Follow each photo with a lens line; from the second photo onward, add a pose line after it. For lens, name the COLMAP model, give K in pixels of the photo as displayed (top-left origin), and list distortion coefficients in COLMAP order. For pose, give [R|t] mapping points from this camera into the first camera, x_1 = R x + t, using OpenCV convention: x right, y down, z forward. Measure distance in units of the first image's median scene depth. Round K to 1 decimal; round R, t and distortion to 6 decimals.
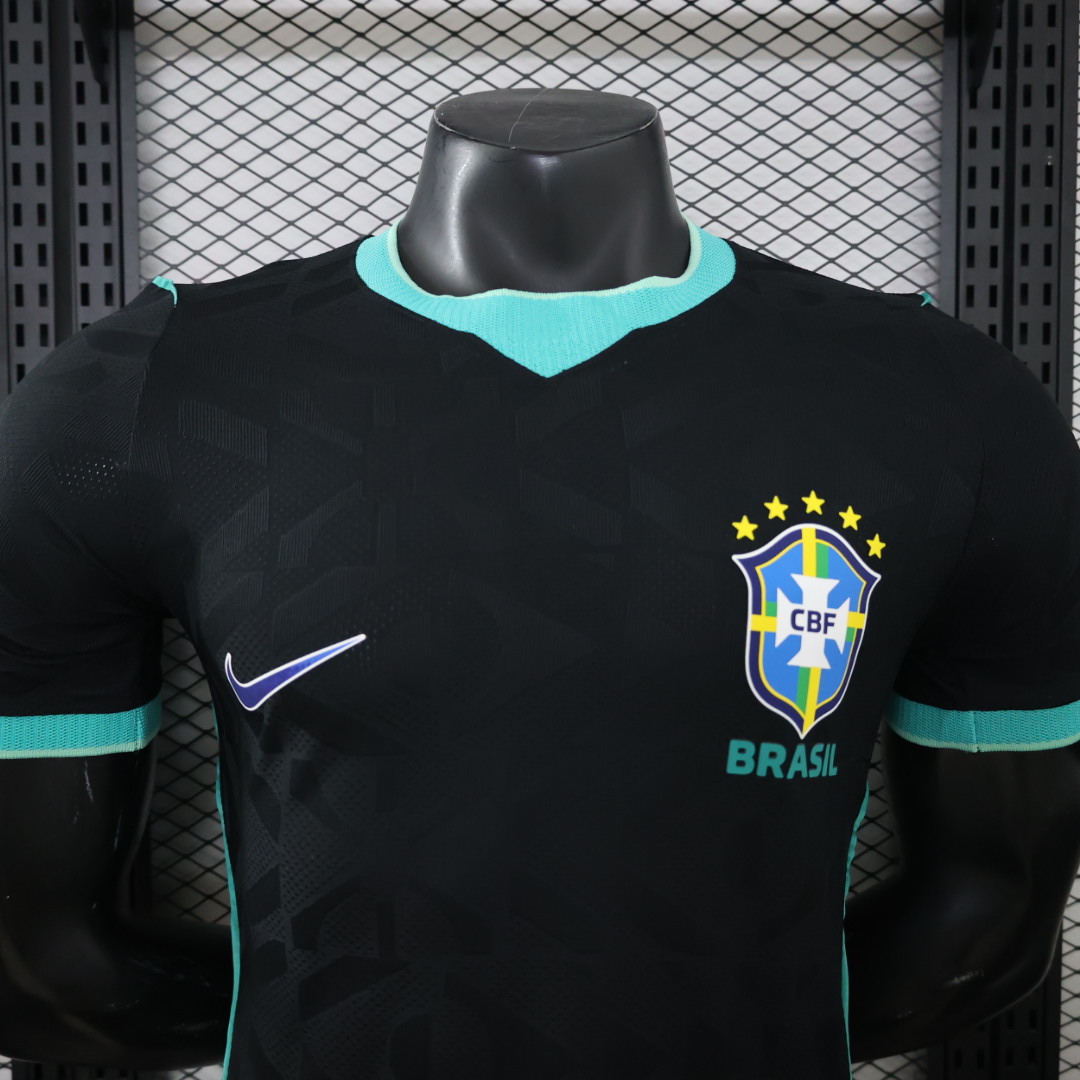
lens RADIAL K [[1140.2, 0, 540.0], [0, 1140.2, 540.0], [0, 0, 1]] dist [-0.015641, -0.014402]
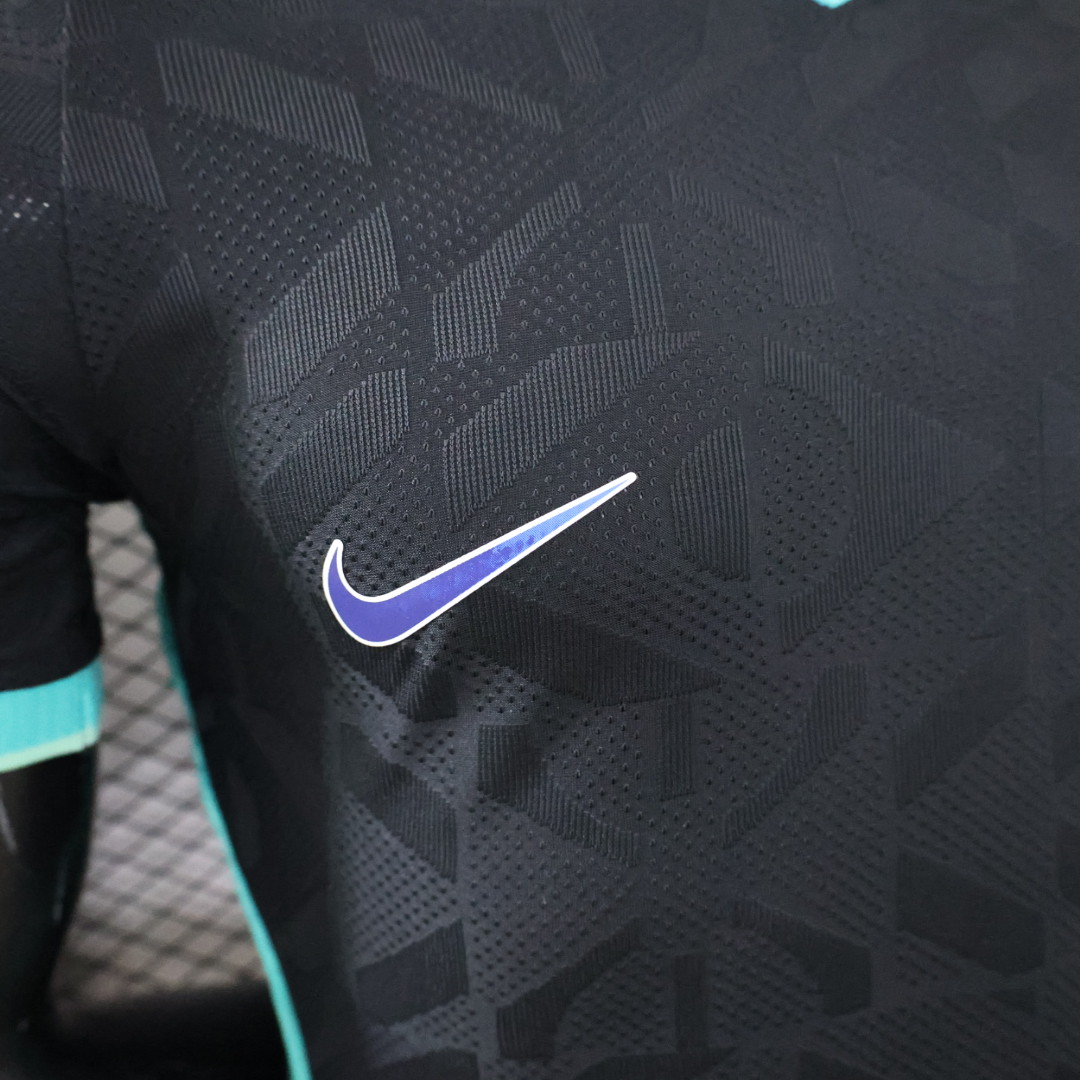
lens RADIAL K [[1140.2, 0, 540.0], [0, 1140.2, 540.0], [0, 0, 1]] dist [-0.015641, -0.014402]
pose [[0.961328, -0.103007, 0.255419, -0.313770], [0.078331, 0.991383, 0.104993, 0.053204], [-0.264033, -0.080925, 0.961113, 0.488330]]
